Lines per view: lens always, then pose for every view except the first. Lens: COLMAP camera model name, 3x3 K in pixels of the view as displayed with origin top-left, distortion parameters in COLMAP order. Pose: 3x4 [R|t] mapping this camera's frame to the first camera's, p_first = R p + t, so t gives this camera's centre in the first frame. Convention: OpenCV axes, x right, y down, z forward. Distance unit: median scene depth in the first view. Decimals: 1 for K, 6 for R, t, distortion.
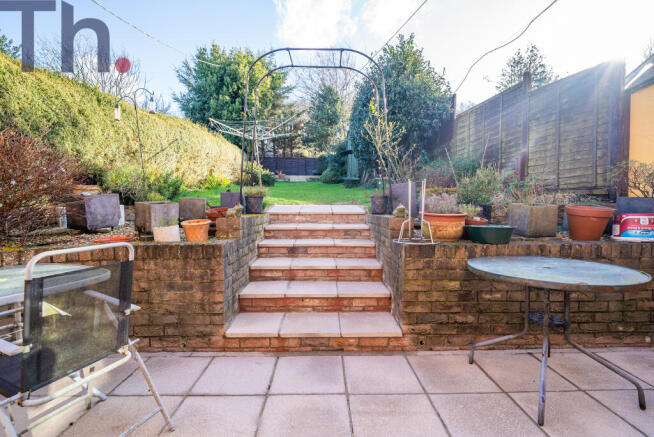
lens RADIAL K [[294.2, 0, 303.8], [0, 294.2, 212.8], [0, 0, 1]] dist [-0.000783, -0.002929]
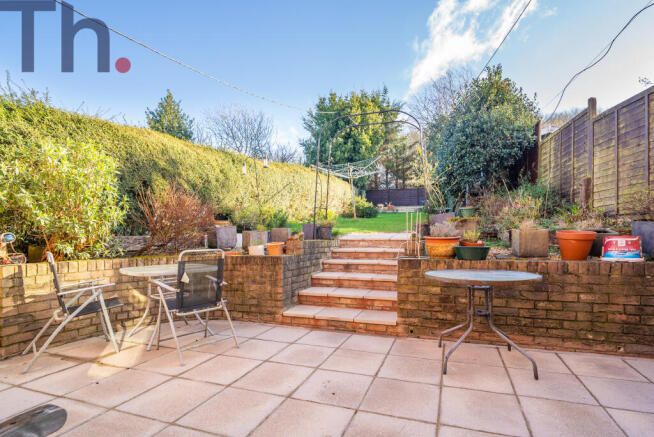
lens RADIAL K [[294.2, 0, 330.4], [0, 294.2, 232.5], [0, 0, 1]] dist [-0.000783, -0.002929]
pose [[0.944734, -0.007493, -0.327752, 0.210246], [-0.005243, 0.999266, -0.037958, 0.015702], [0.327796, 0.037578, 0.944001, -0.179786]]
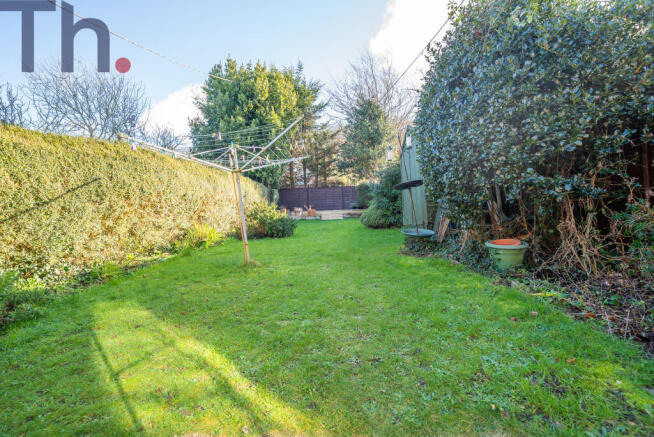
lens RADIAL K [[294.2, 0, 319.4], [0, 294.2, 221.7], [0, 0, 1]] dist [-0.000783, -0.002929]
pose [[0.995279, -0.034829, -0.090588, 0.050369], [0.029898, 0.998026, -0.055229, -0.188107], [0.092333, 0.052260, 0.994356, 0.738095]]
